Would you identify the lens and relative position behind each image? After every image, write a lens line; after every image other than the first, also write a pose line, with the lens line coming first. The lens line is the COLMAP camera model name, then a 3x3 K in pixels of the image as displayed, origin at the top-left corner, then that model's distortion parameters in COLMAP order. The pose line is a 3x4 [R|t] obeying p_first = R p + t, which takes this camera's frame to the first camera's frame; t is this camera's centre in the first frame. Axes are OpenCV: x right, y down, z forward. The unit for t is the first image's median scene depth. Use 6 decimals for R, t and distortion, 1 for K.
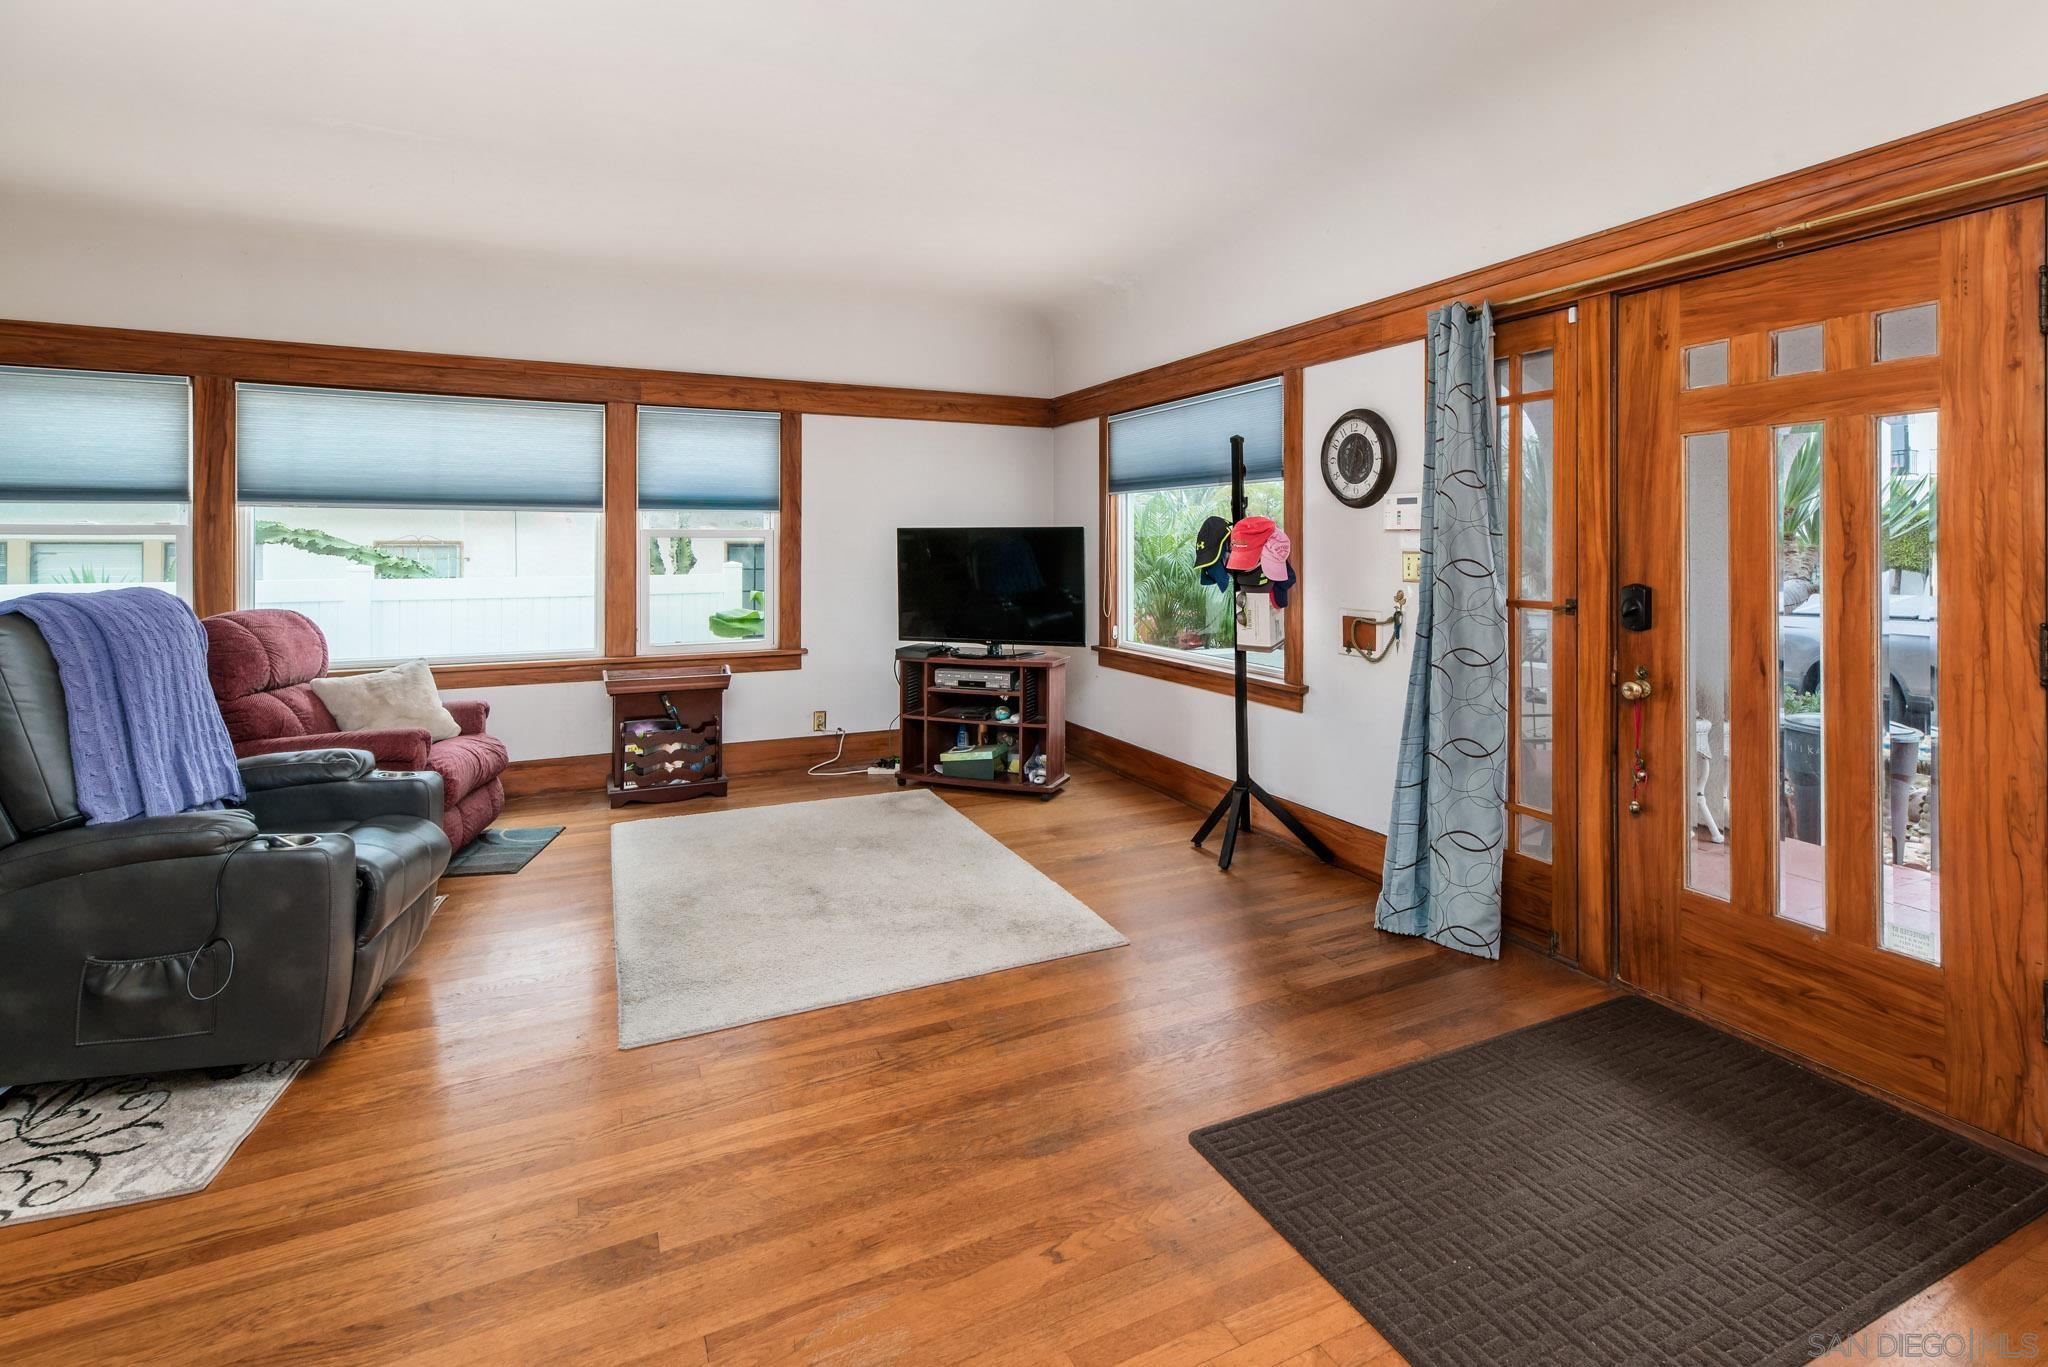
lens RADIAL K [[935.8, 0, 1028.4], [0, 935.8, 547.7], [0, 0, 1]] dist [0.007969, -0.000386]
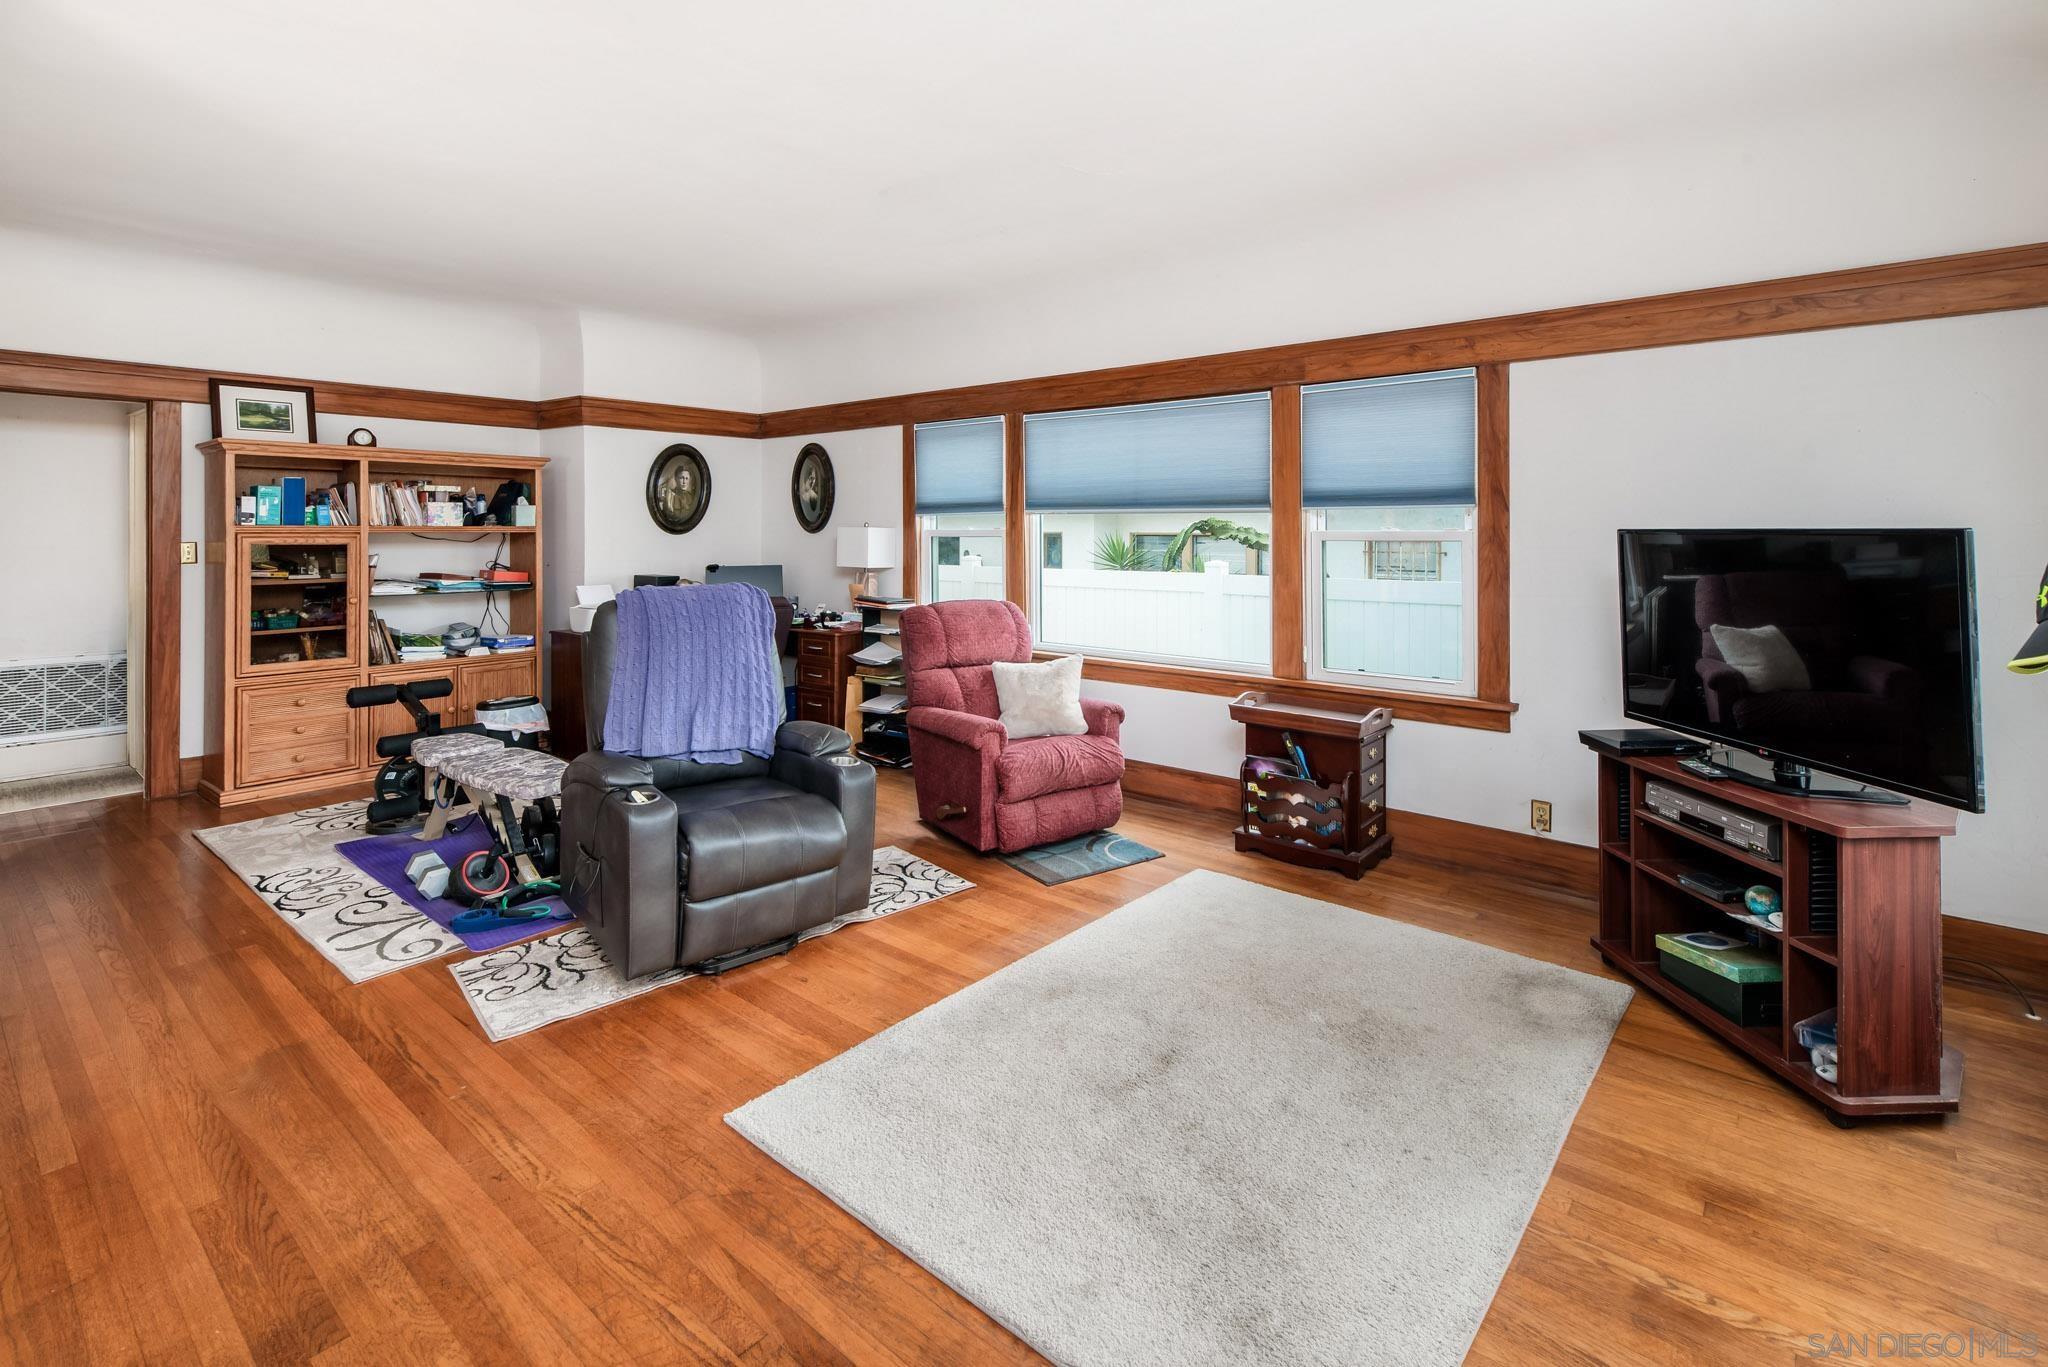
lens RADIAL K [[935.8, 0, 1040.3], [0, 935.8, 524.7], [0, 0, 1]] dist [0.007969, -0.000386]
pose [[0.430843, -0.006100, -0.902406, 0.326710], [-0.004099, 0.999954, -0.008716, -0.022447], [0.902418, 0.007454, 0.430798, 0.545220]]
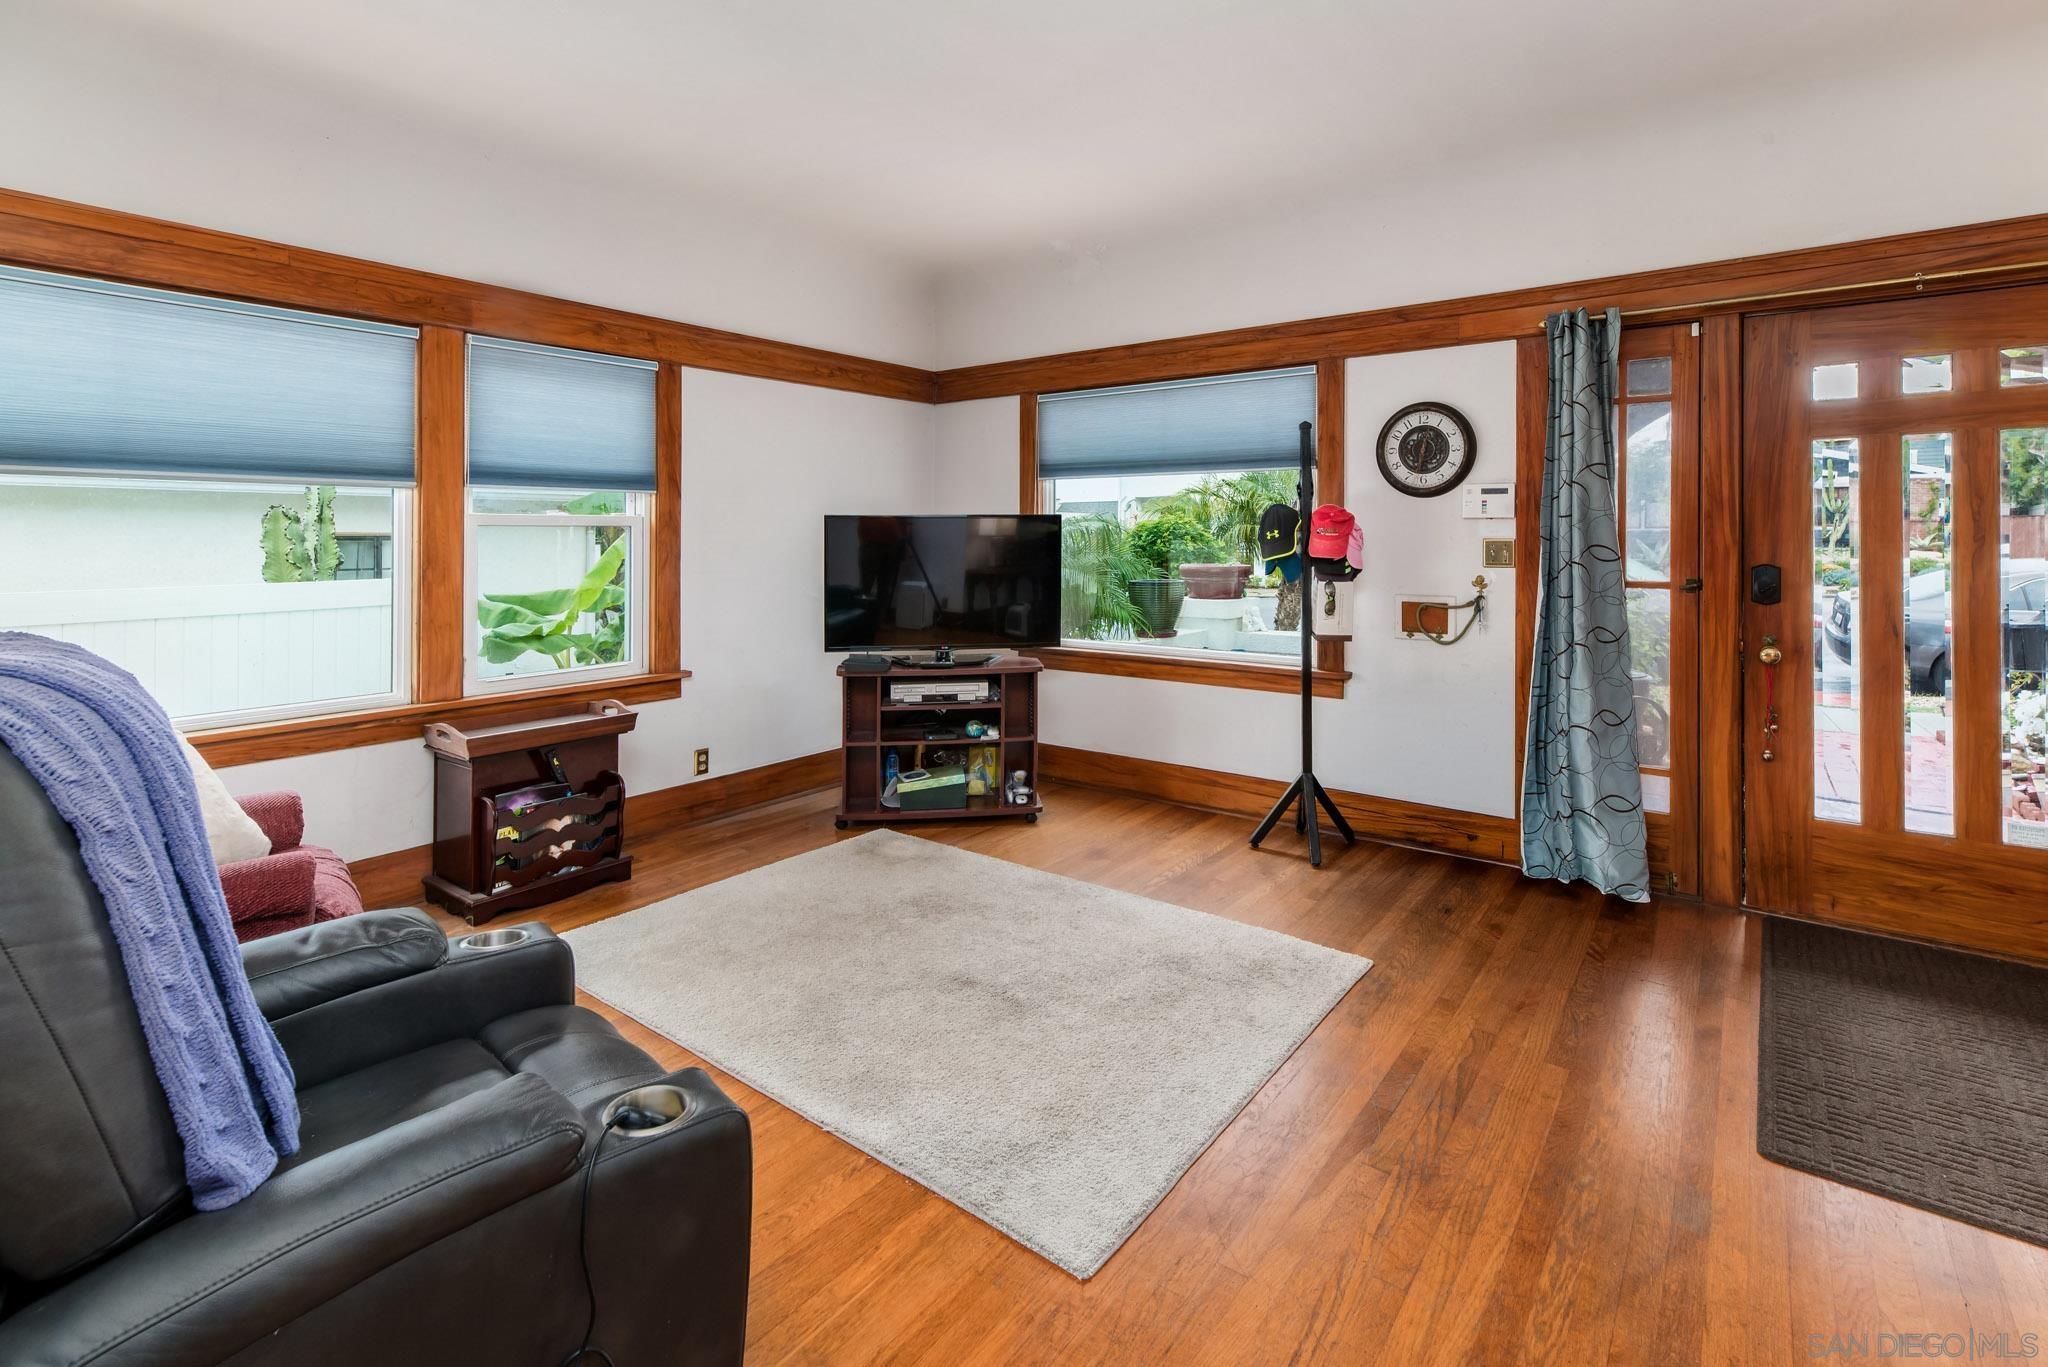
lens RADIAL K [[935.8, 0, 1024.6], [0, 935.8, 541.3], [0, 0, 1]] dist [0.007969, -0.000386]
pose [[0.888752, -0.006178, 0.458346, -0.482188], [0.005344, 0.999981, 0.003117, 0.000876], [-0.458356, -0.000320, 0.888769, 0.259847]]
